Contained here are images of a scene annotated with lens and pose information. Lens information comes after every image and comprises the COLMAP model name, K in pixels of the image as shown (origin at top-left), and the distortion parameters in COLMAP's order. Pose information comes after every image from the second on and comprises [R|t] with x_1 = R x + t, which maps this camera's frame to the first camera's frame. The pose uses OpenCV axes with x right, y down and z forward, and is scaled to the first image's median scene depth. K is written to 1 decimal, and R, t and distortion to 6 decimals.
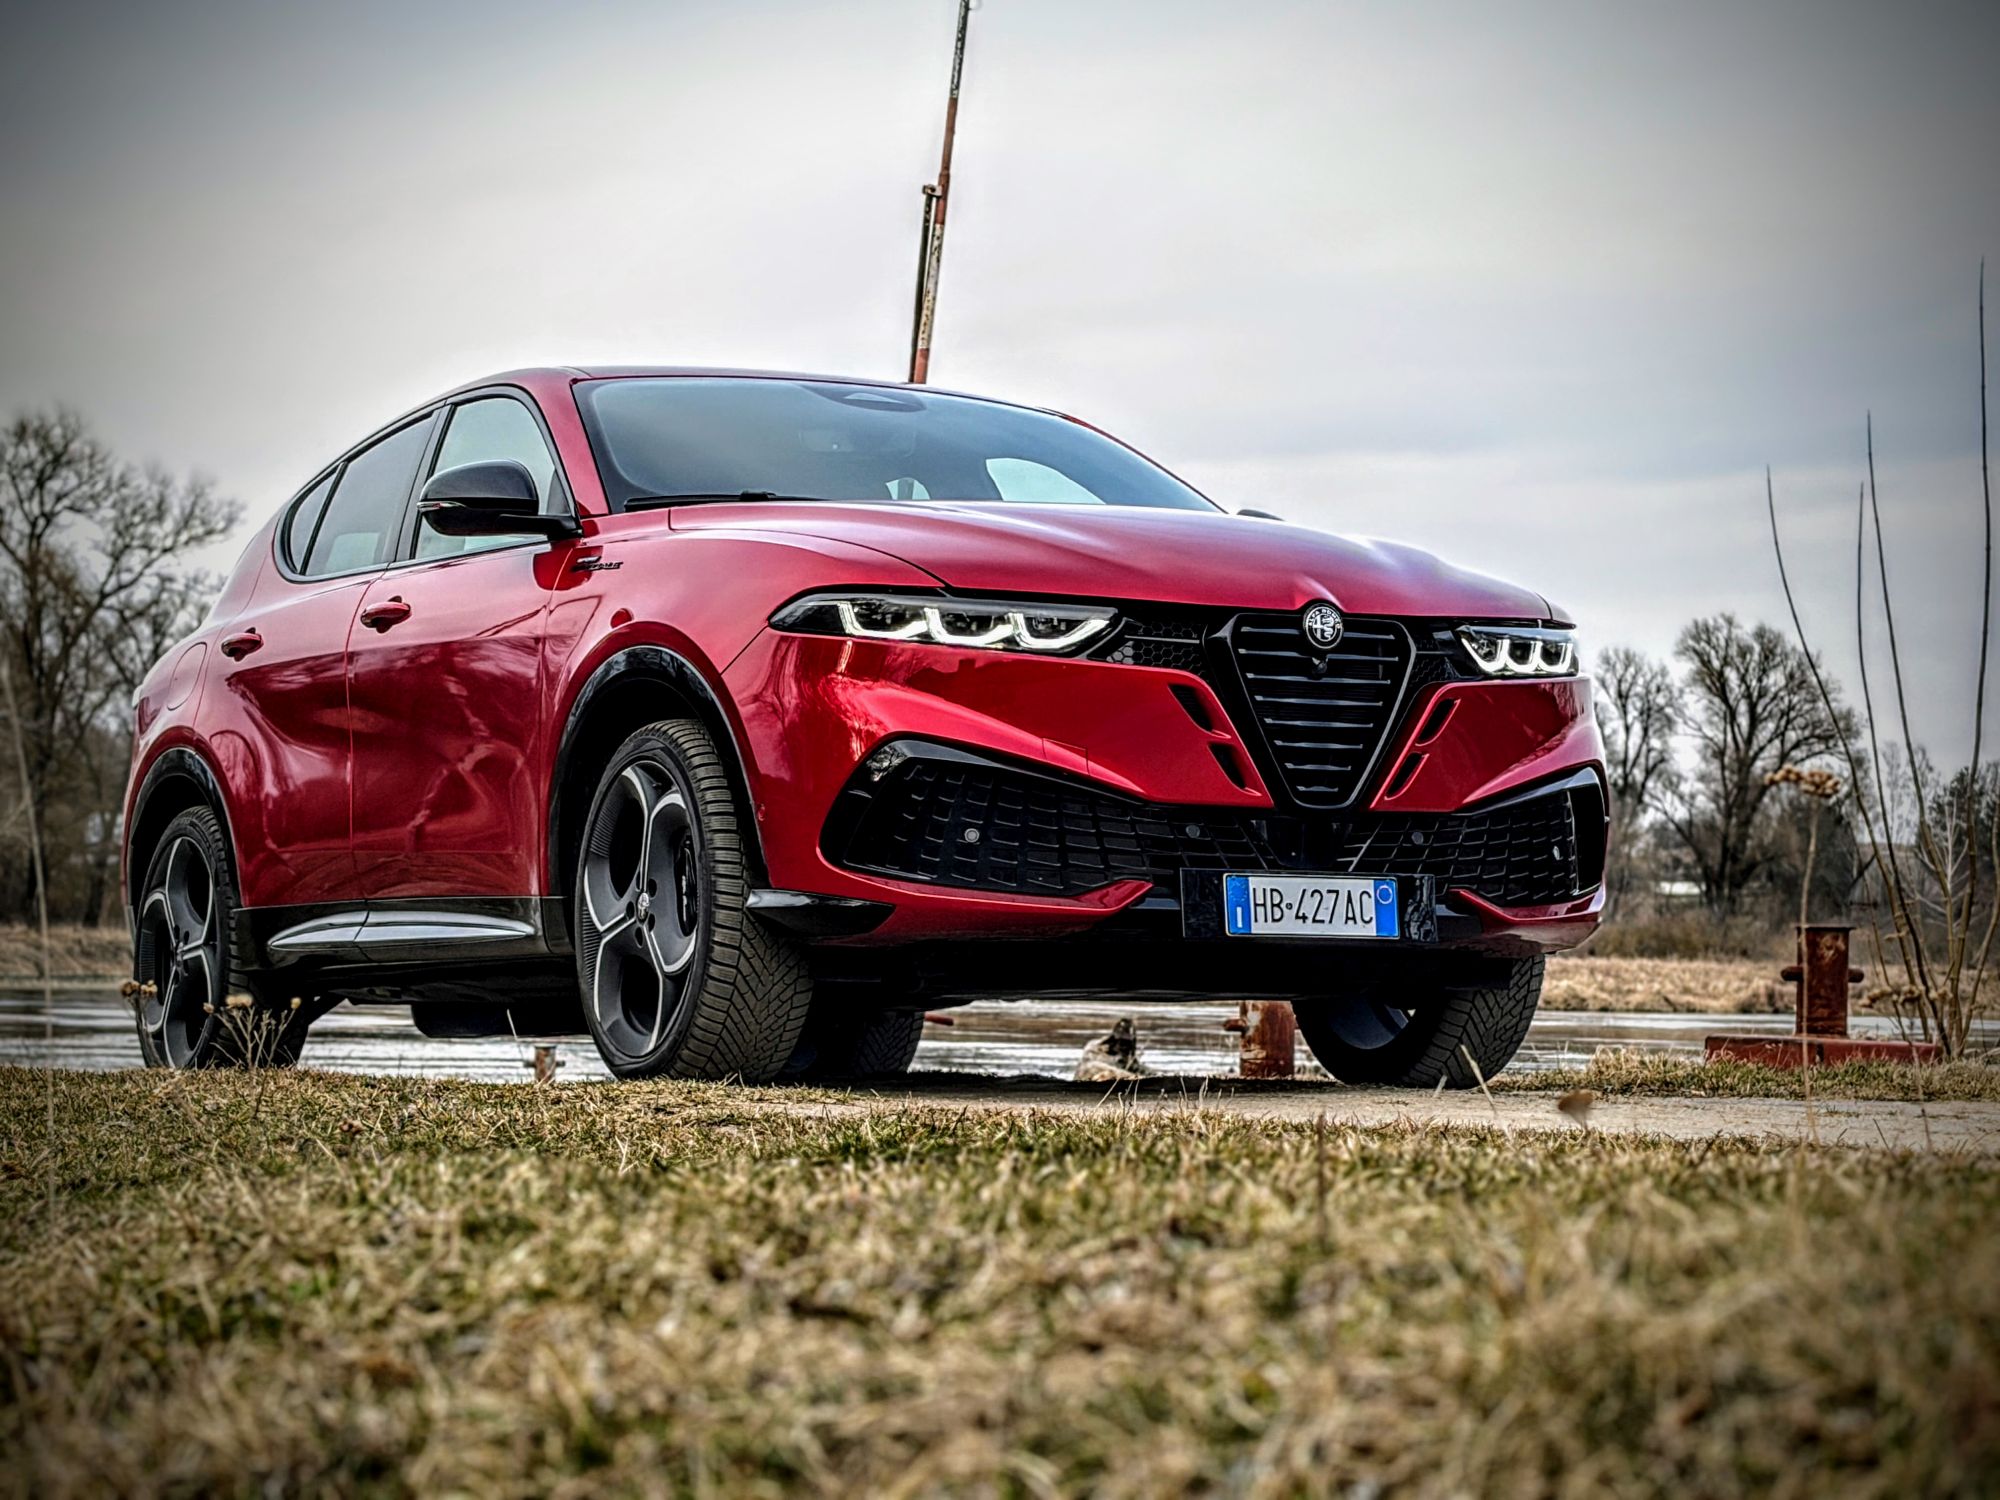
lens RADIAL K [[4867.4, 0, 999.9], [0, 4867.4, 749.9], [0, 0, 1]] dist [0.067425, 0.000000]
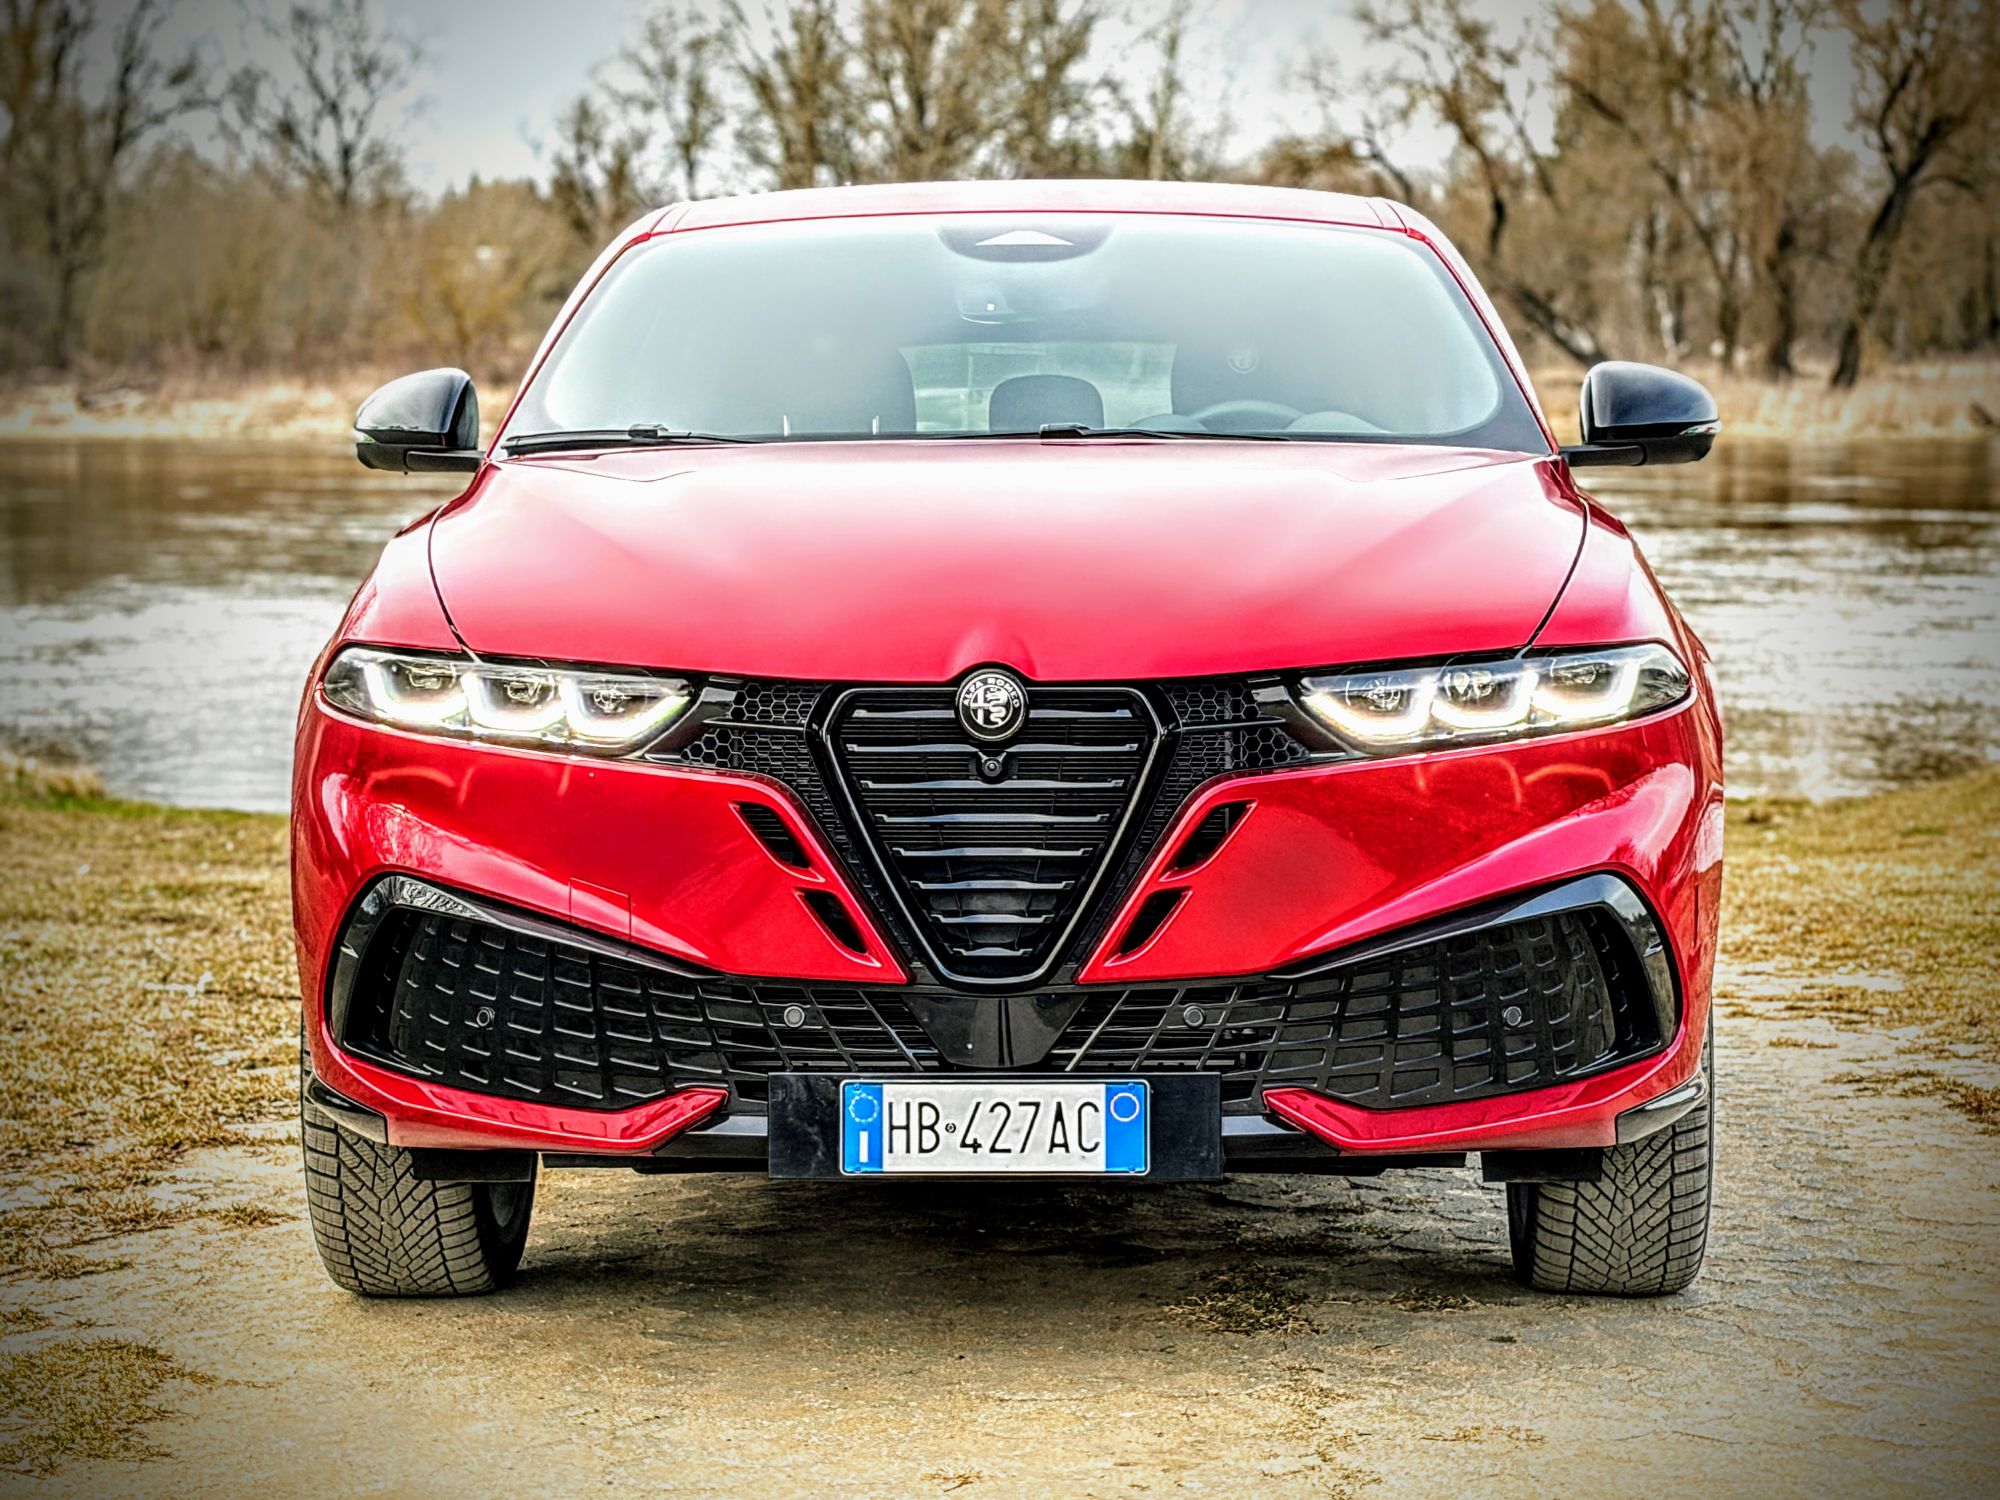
lens RADIAL K [[4867.4, 0, 1000.1], [0, 4867.4, 751.0], [0, 0, 1]] dist [0.067425, 0.000000]
pose [[0.882839, 0.015824, -0.469409, 0.373496], [0.034287, 0.994594, 0.098014, -0.082958], [0.468423, -0.102625, 0.877524, 0.429575]]
